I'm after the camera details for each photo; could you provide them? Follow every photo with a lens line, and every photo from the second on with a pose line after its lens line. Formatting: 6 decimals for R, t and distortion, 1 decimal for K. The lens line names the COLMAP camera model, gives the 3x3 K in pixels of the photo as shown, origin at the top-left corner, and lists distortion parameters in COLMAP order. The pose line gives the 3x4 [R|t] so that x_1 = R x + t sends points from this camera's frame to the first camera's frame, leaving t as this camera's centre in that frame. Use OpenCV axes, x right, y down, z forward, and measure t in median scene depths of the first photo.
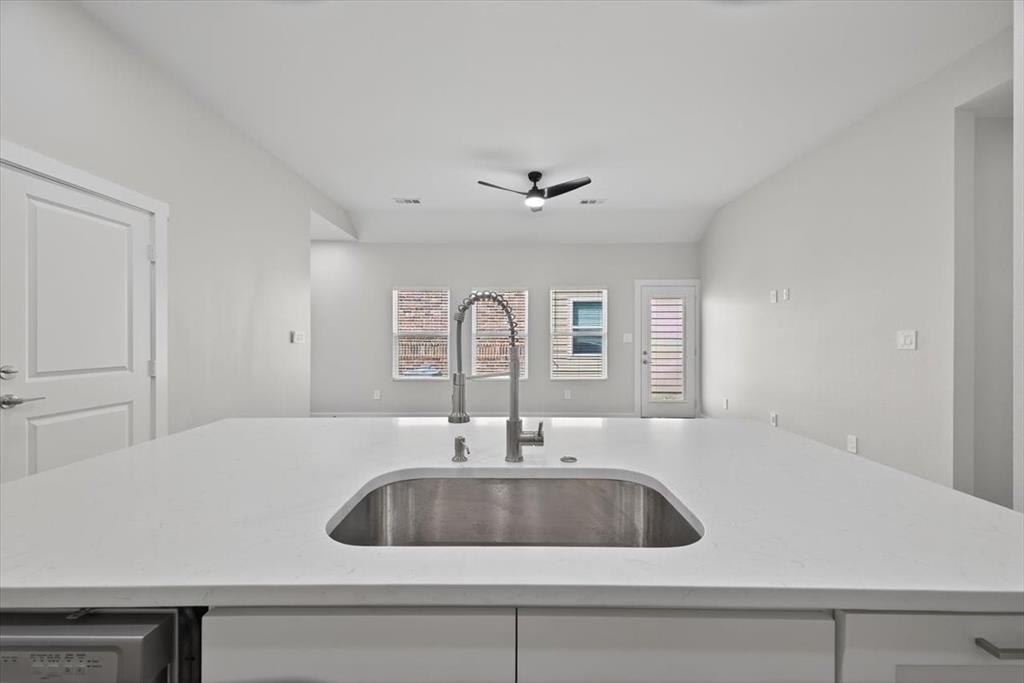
lens RADIAL K [[402.9, 0, 510.2], [0, 402.9, 341.3], [0, 0, 1]] dist [0.018249, -0.002995]
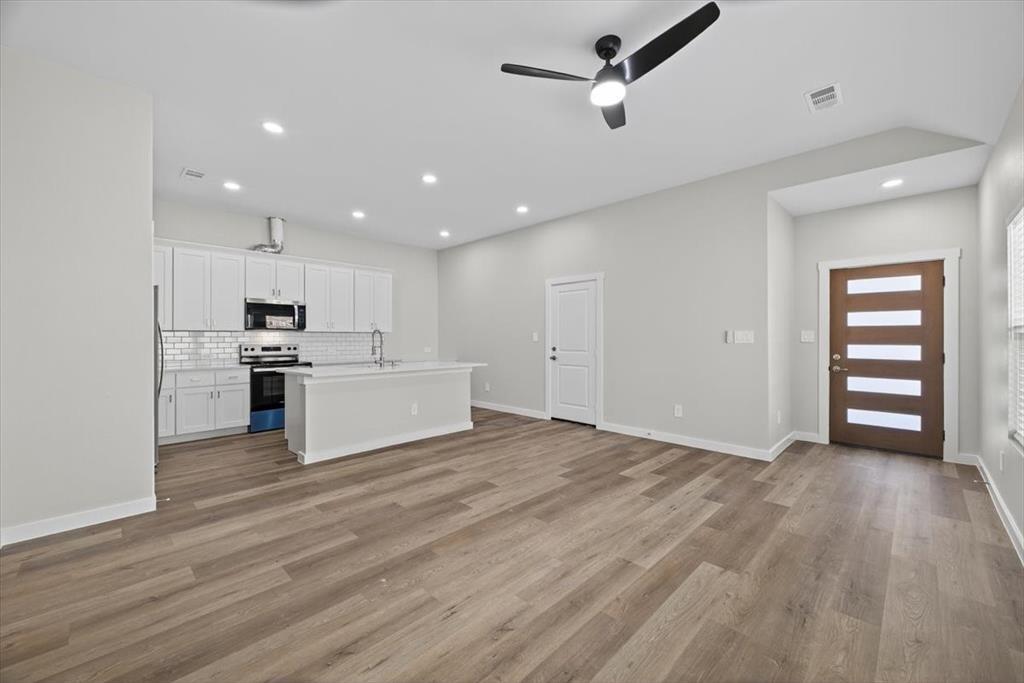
lens RADIAL K [[402.9, 0, 519.2], [0, 402.9, 335.3], [0, 0, 1]] dist [0.018249, -0.002995]
pose [[-0.687520, -0.006264, -0.726138, 0.395575], [-0.005049, 0.999980, -0.003846, -0.005666], [0.726148, 0.001022, -0.687538, 0.927687]]
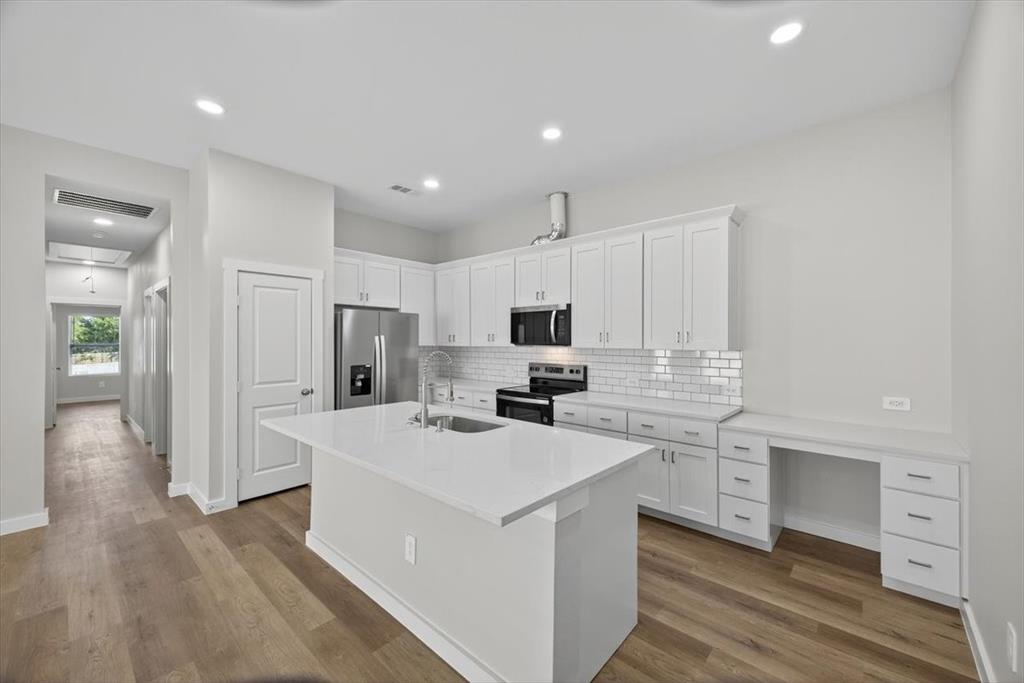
lens RADIAL K [[402.9, 0, 513.1], [0, 402.9, 339.0], [0, 0, 1]] dist [0.018249, -0.002995]
pose [[-0.751216, -0.003067, 0.660050, -0.327284], [0.003501, 0.999957, 0.008631, -0.036686], [-0.660048, 0.008795, -0.751172, 0.419369]]
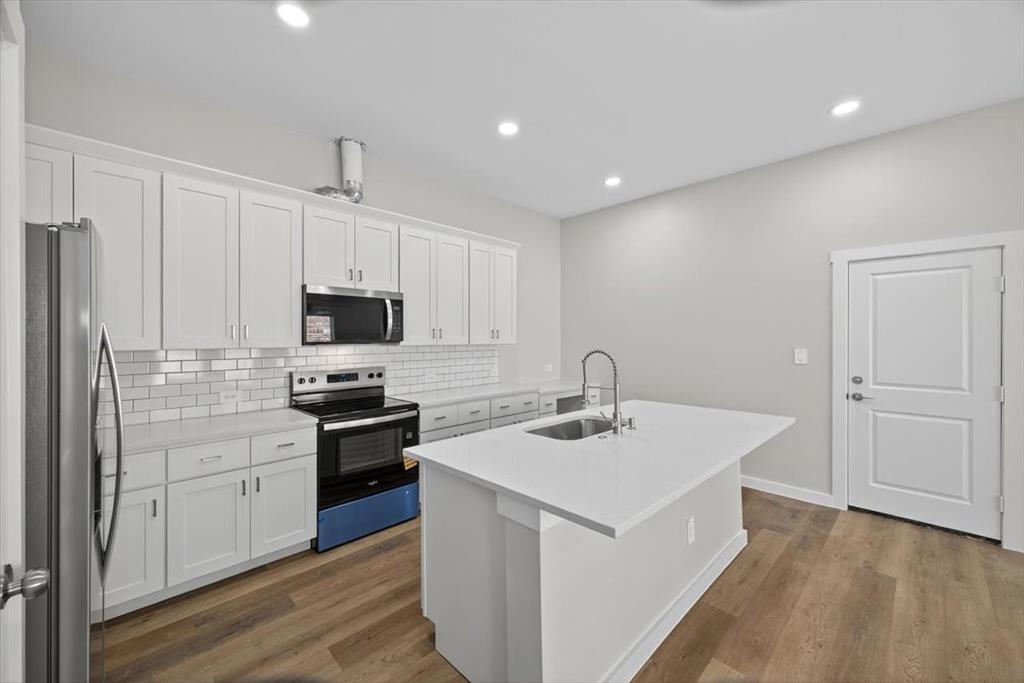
lens RADIAL K [[402.9, 0, 517.0], [0, 402.9, 335.8], [0, 0, 1]] dist [0.018249, -0.002995]
pose [[-0.698938, -0.004489, -0.715169, 0.320471], [-0.008072, 0.999966, 0.001613, -0.032064], [0.715137, 0.006900, -0.698950, 0.366001]]
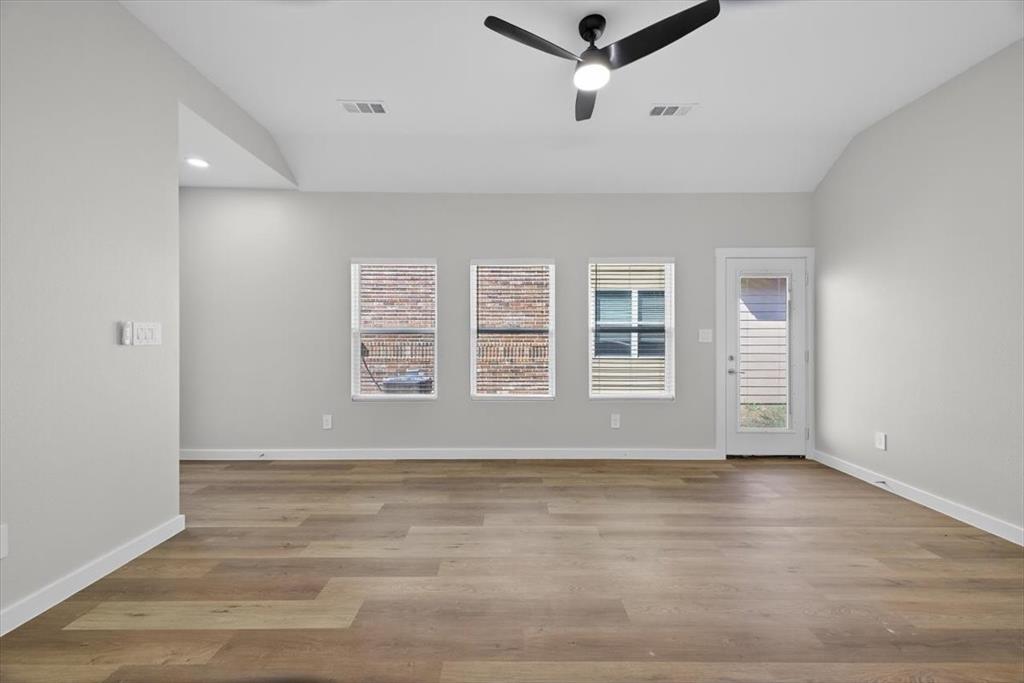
lens RADIAL K [[402.9, 0, 510.5], [0, 402.9, 341.5], [0, 0, 1]] dist [0.018249, -0.002995]
pose [[0.999962, -0.000888, 0.008683, -0.035626], [0.000849, 0.999990, 0.004503, -0.001752], [-0.008687, -0.004496, 0.999952, 0.336799]]
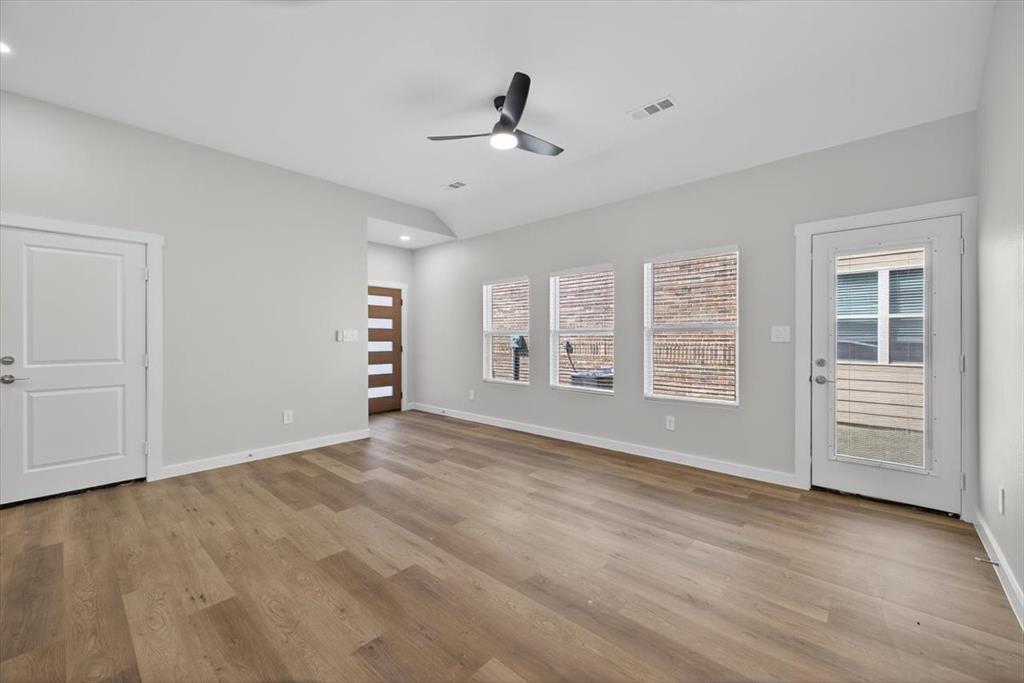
lens RADIAL K [[402.9, 0, 510.2], [0, 402.9, 340.6], [0, 0, 1]] dist [0.018249, -0.002995]
pose [[0.746143, 0.001663, -0.665783, 0.384409], [0.000669, 0.999995, 0.003247, -0.001314], [0.665785, -0.002868, 0.746138, 0.344790]]
